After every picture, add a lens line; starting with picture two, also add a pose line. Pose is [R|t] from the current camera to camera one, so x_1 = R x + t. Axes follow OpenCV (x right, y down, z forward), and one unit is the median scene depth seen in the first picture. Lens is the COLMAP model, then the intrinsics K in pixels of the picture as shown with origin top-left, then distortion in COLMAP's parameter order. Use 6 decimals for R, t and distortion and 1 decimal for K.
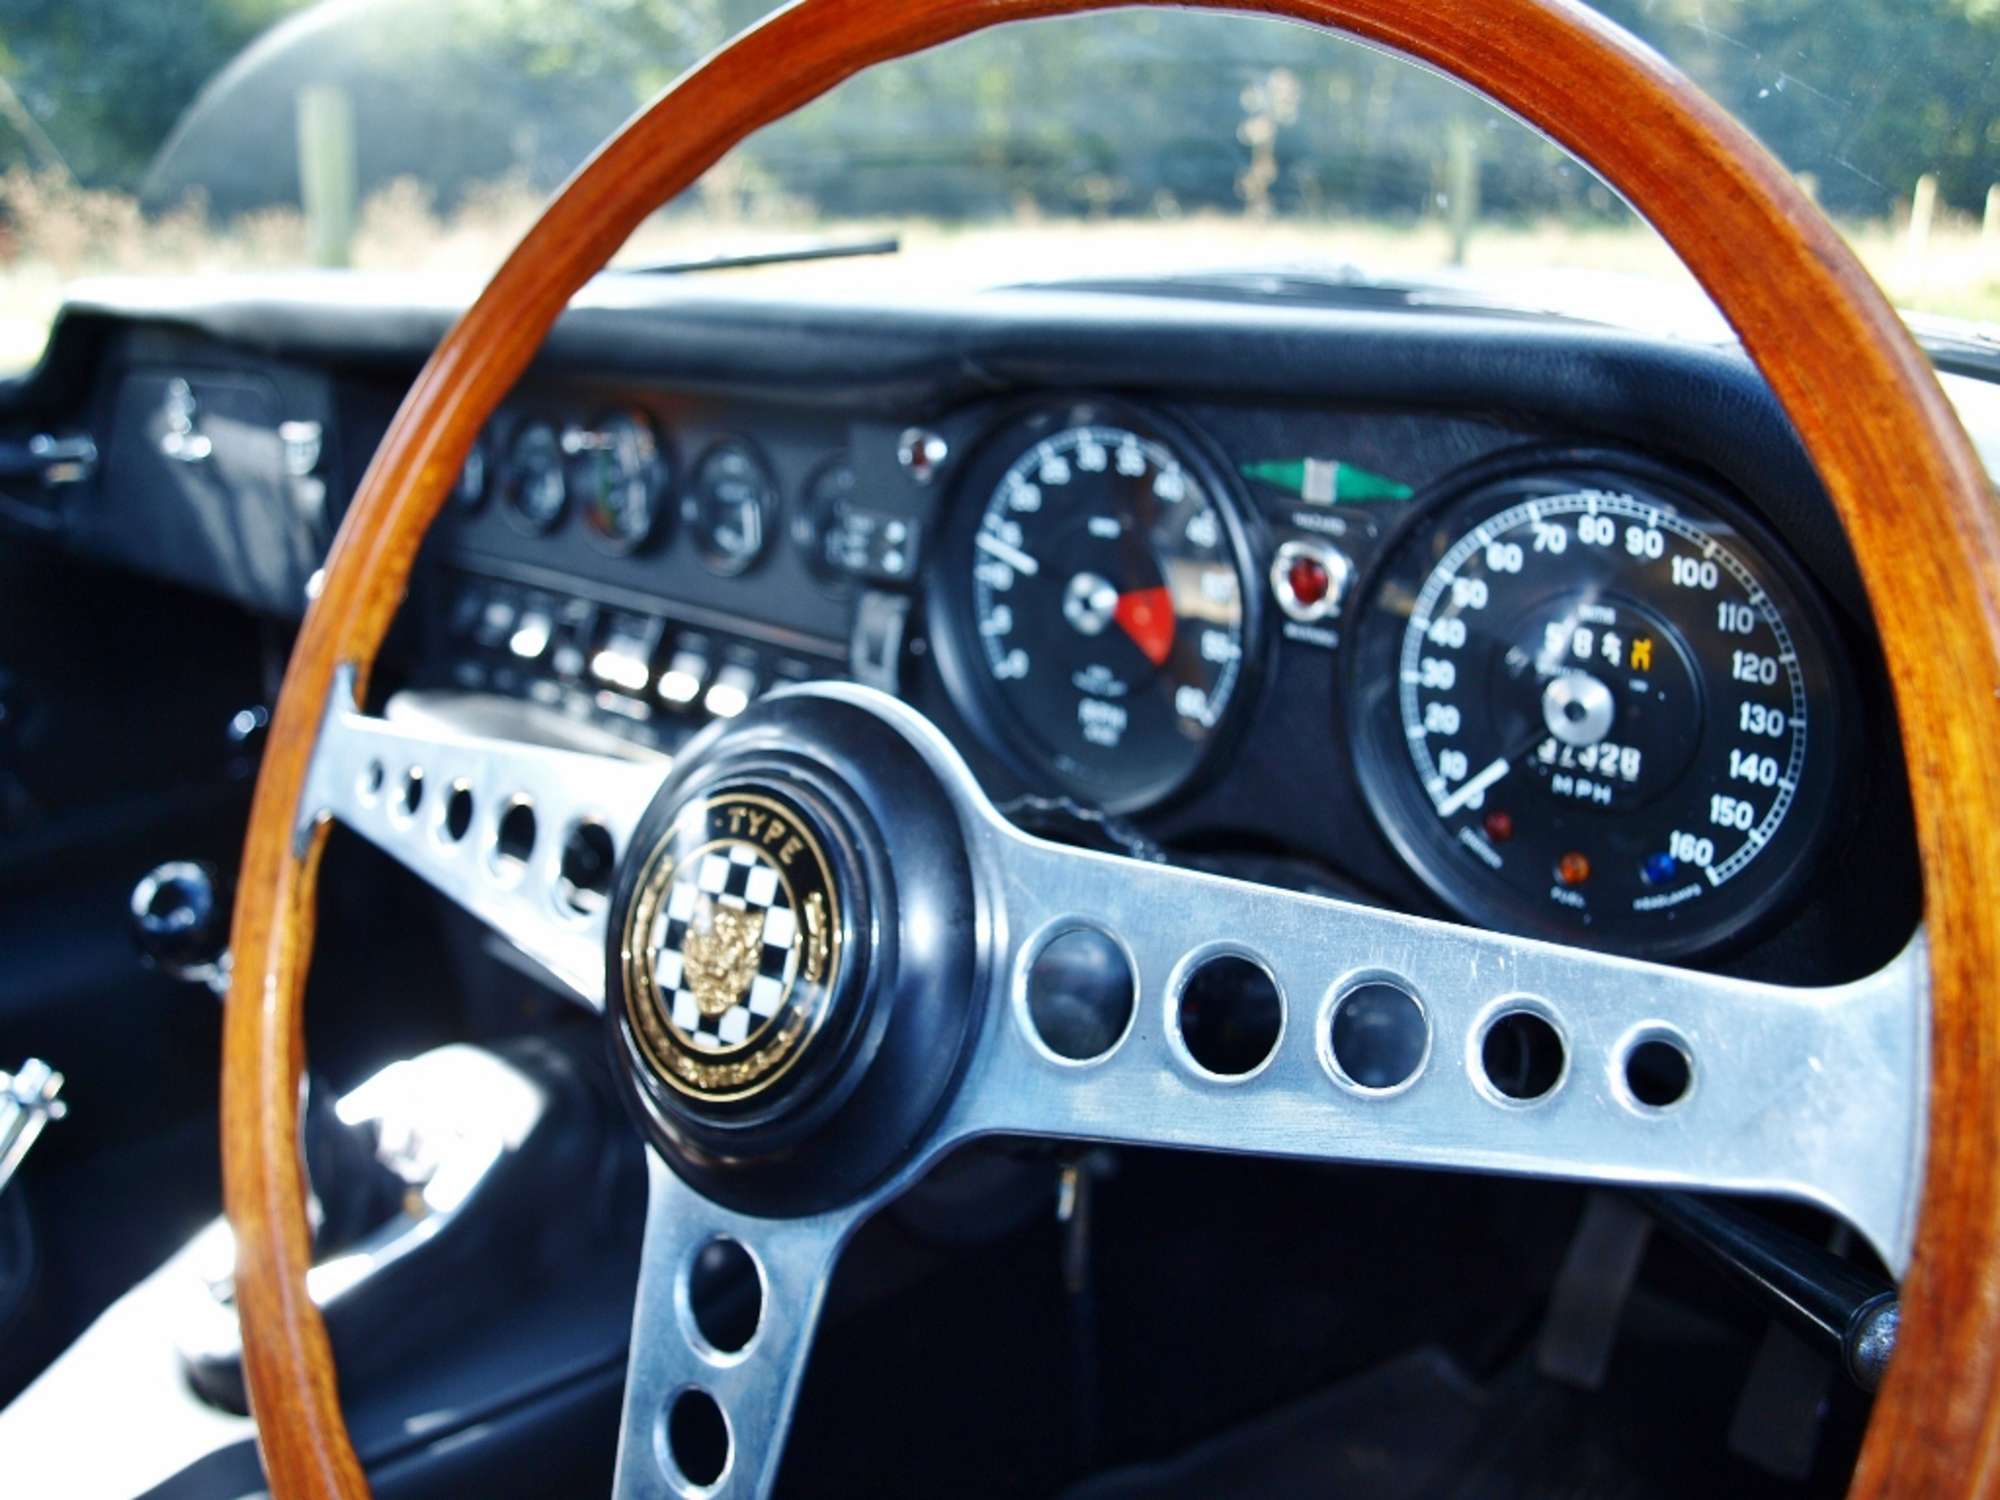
lens RADIAL K [[1613.1, 0, 1000.0], [0, 1613.1, 750.0], [0, 0, 1]] dist [-0.093738, -0.000674]
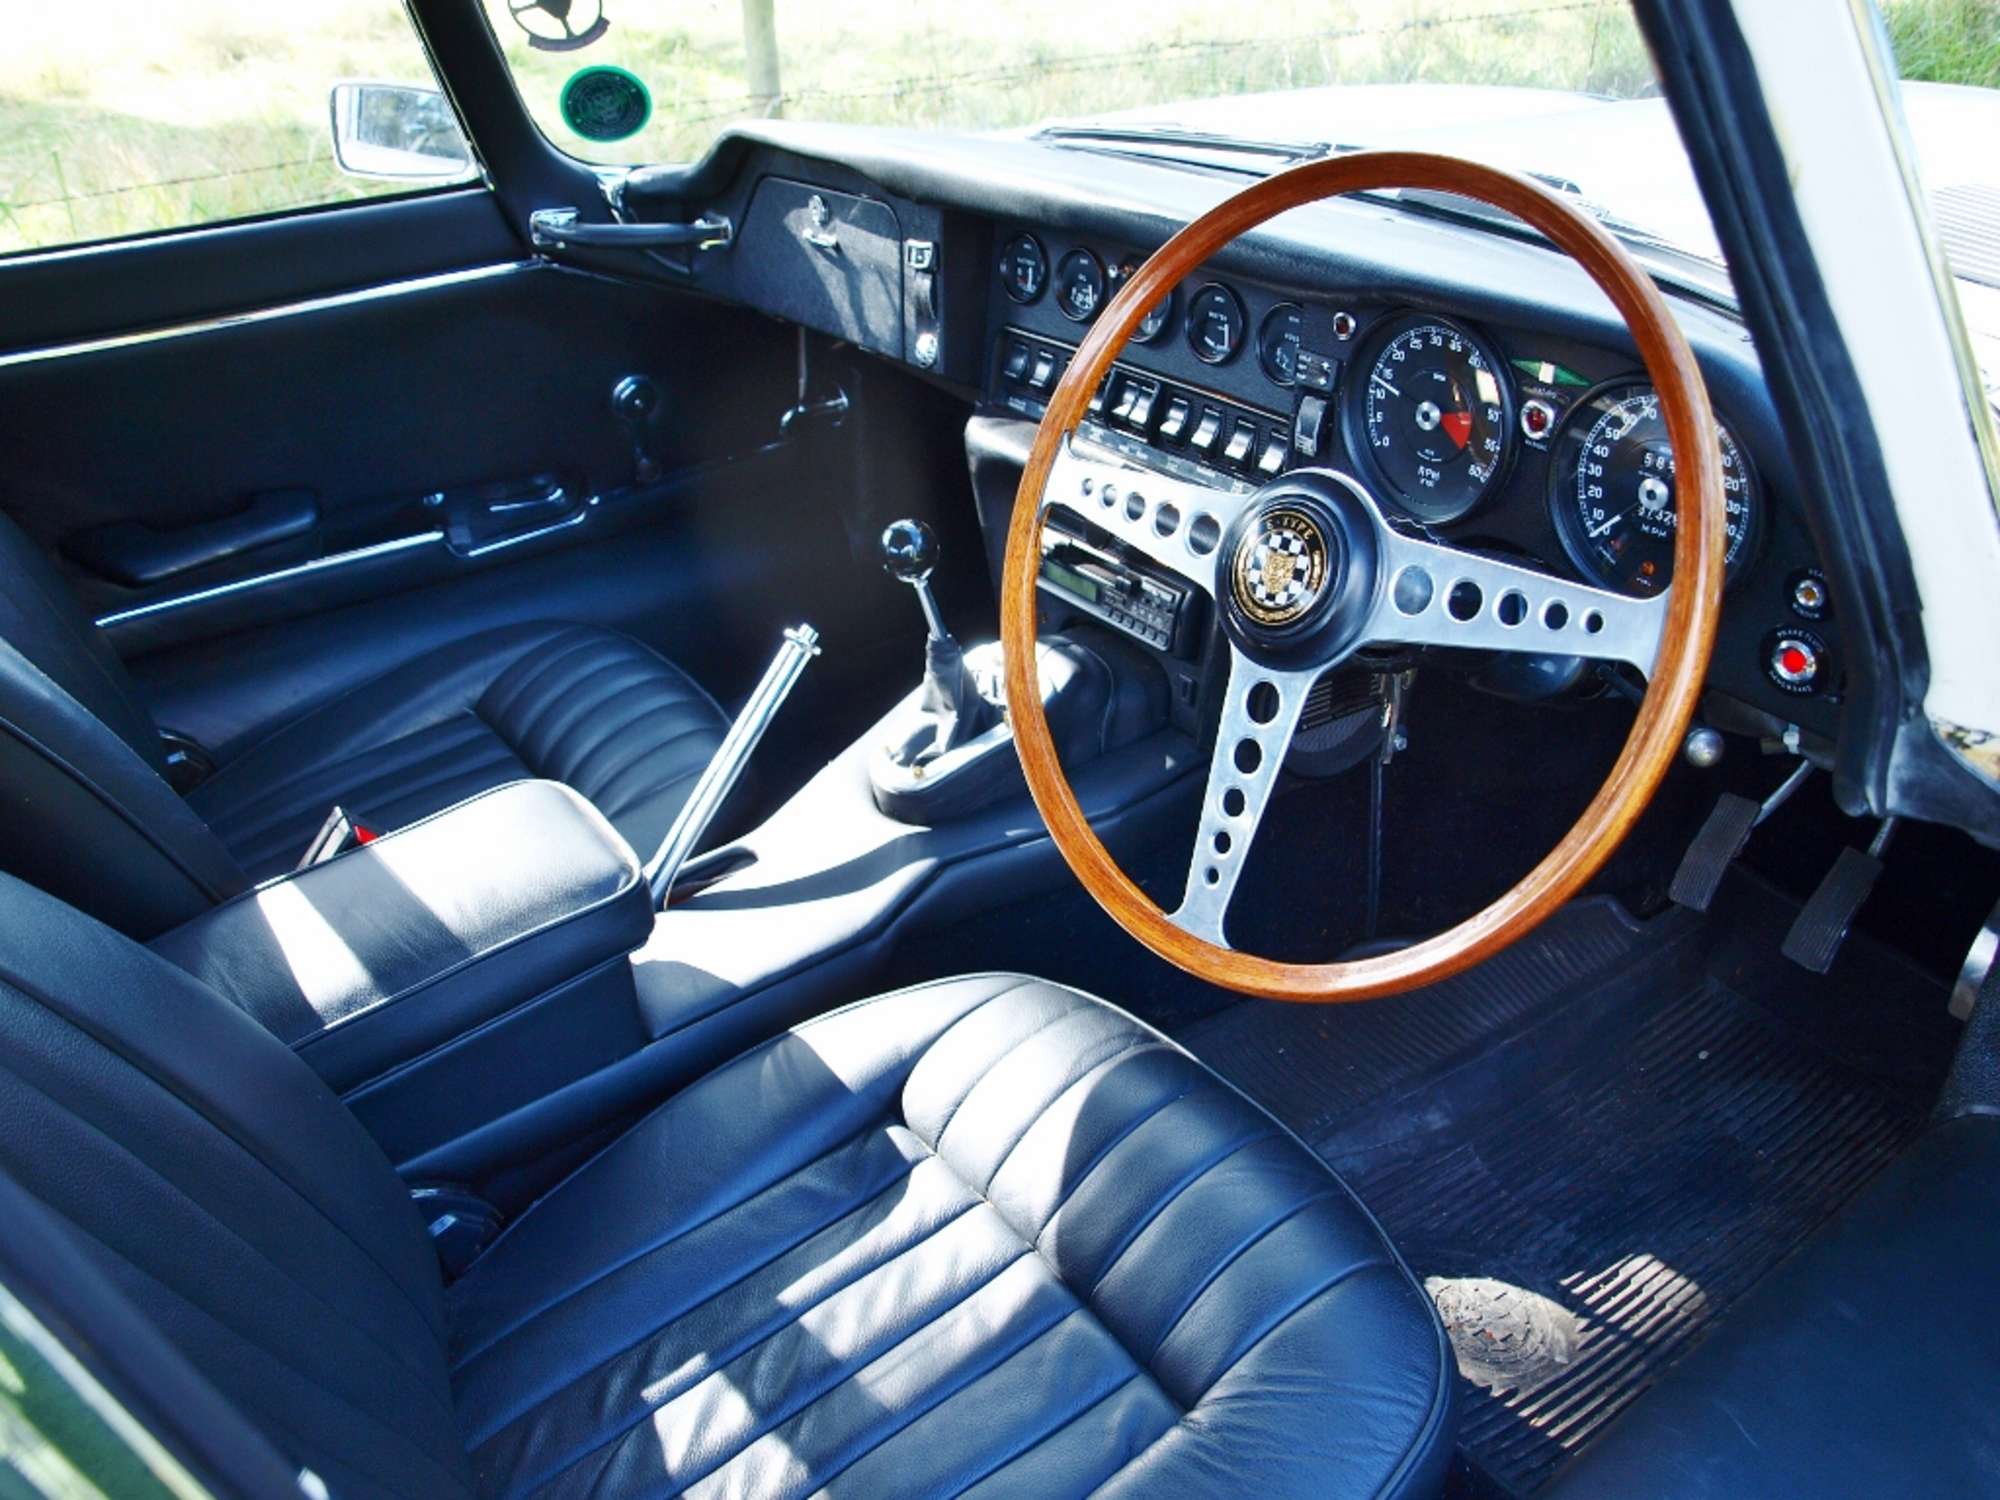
lens RADIAL K [[1613.1, 0, 1000.0], [0, 1613.1, 750.0], [0, 0, 1]] dist [-0.093738, -0.000674]
pose [[0.980906, 0.086870, -0.174004, -0.093037], [-0.050889, 0.978171, 0.201474, -0.066932], [0.187708, -0.188772, 0.963914, -1.185502]]
